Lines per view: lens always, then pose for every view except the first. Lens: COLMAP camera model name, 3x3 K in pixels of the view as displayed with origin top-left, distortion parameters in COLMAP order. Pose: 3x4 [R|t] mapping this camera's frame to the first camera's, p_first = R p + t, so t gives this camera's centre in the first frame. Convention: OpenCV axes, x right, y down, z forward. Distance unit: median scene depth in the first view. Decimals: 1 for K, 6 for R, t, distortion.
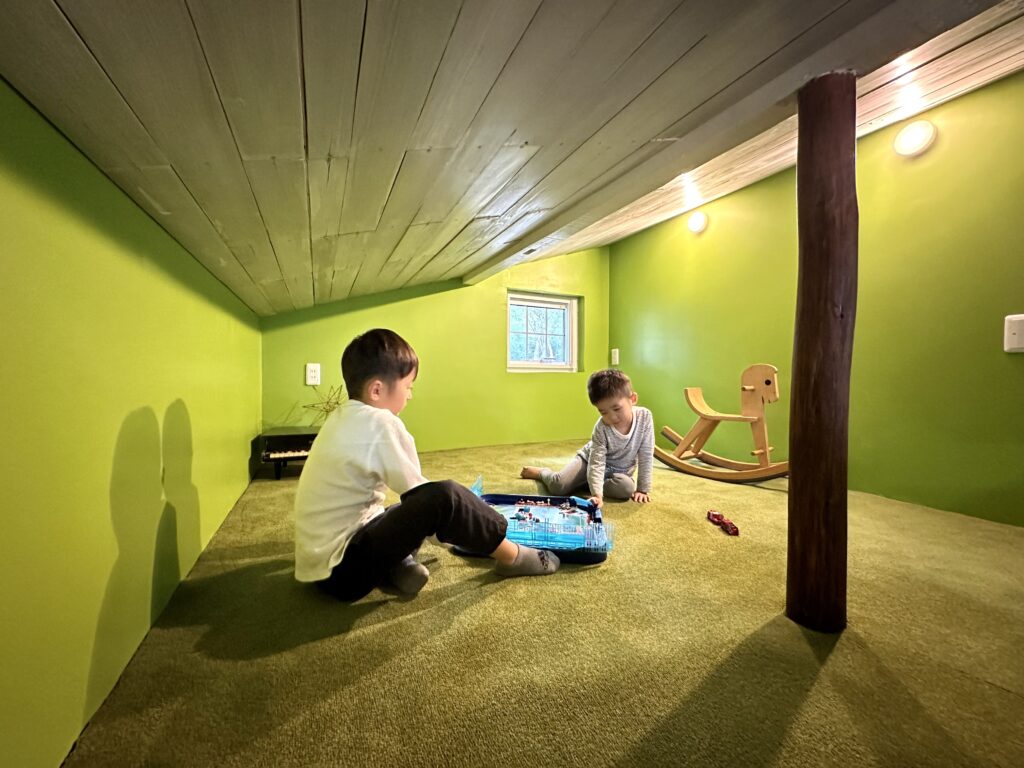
lens RADIAL K [[412.6, 0, 512.0], [0, 412.6, 384.0], [0, 0, 1]] dist [0.000249, 0.000409]
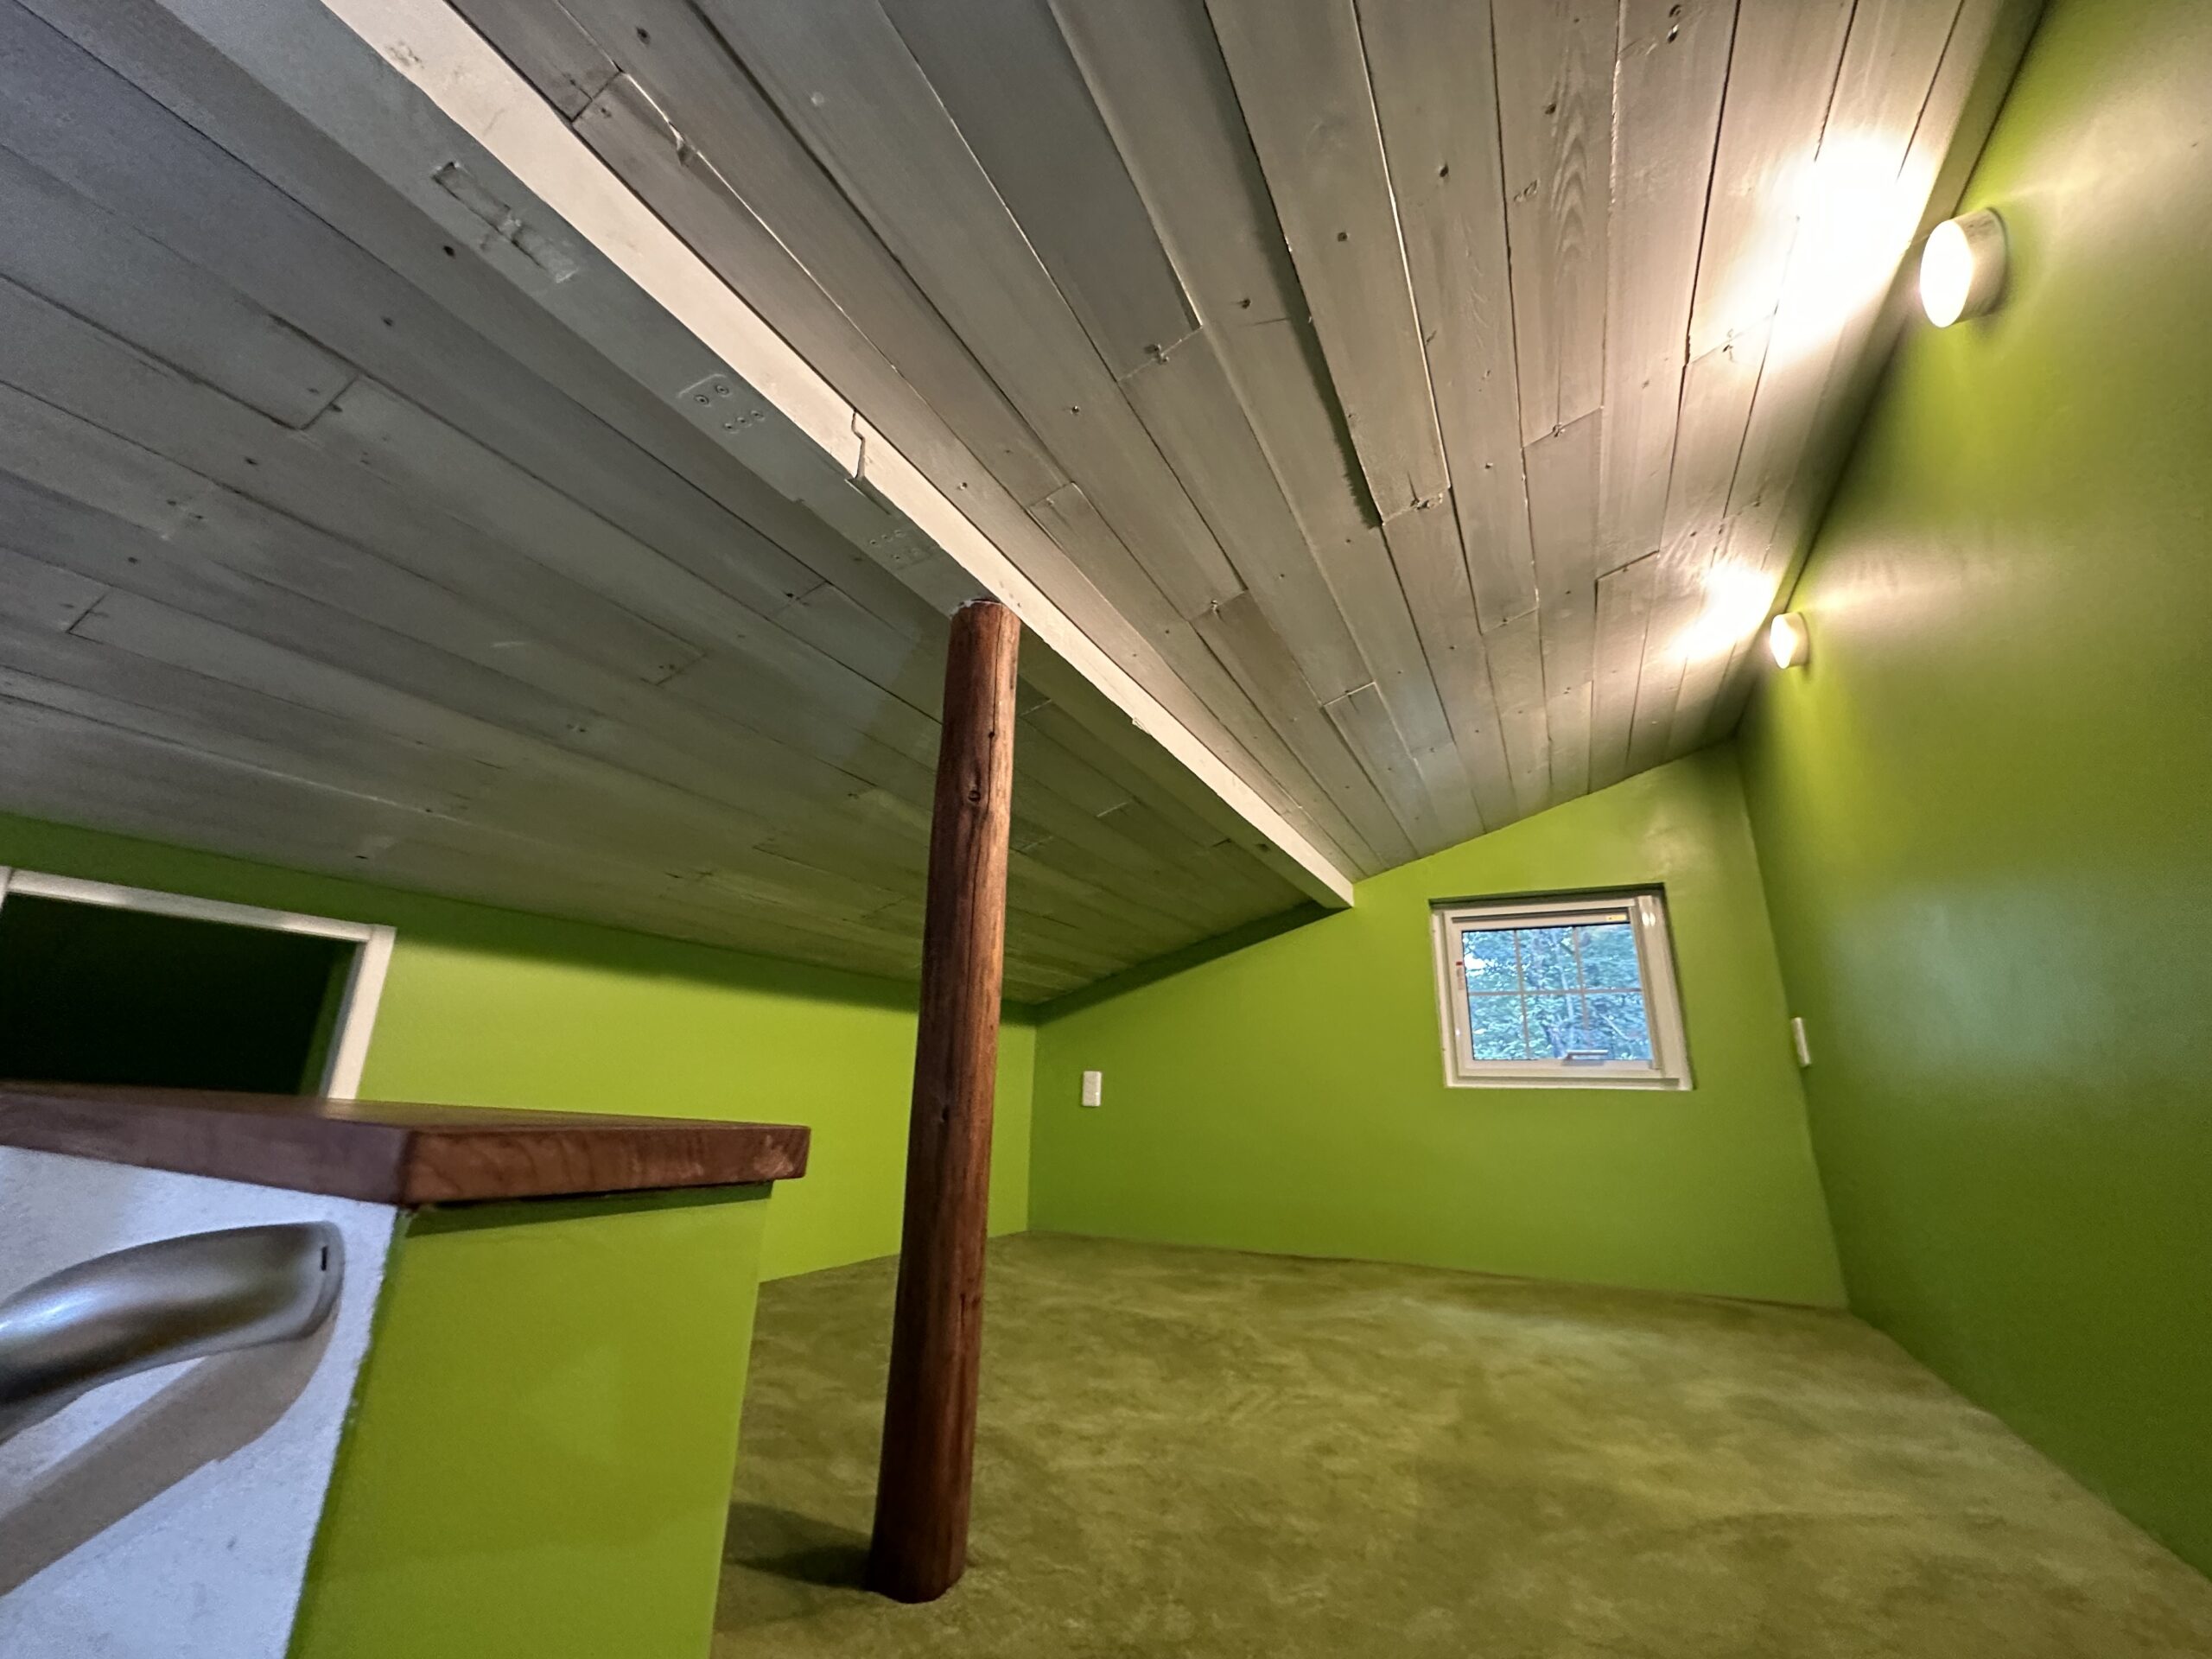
lens RADIAL K [[891.2, 0, 1106.0], [0, 891.2, 829.5], [0, 0, 1]] dist [0.000249, 0.000409]
pose [[0.618415, -0.220433, -0.754303, 0.521571], [-0.038404, 0.950229, -0.309176, 0.016743], [0.784913, 0.220167, 0.579170, 0.112603]]
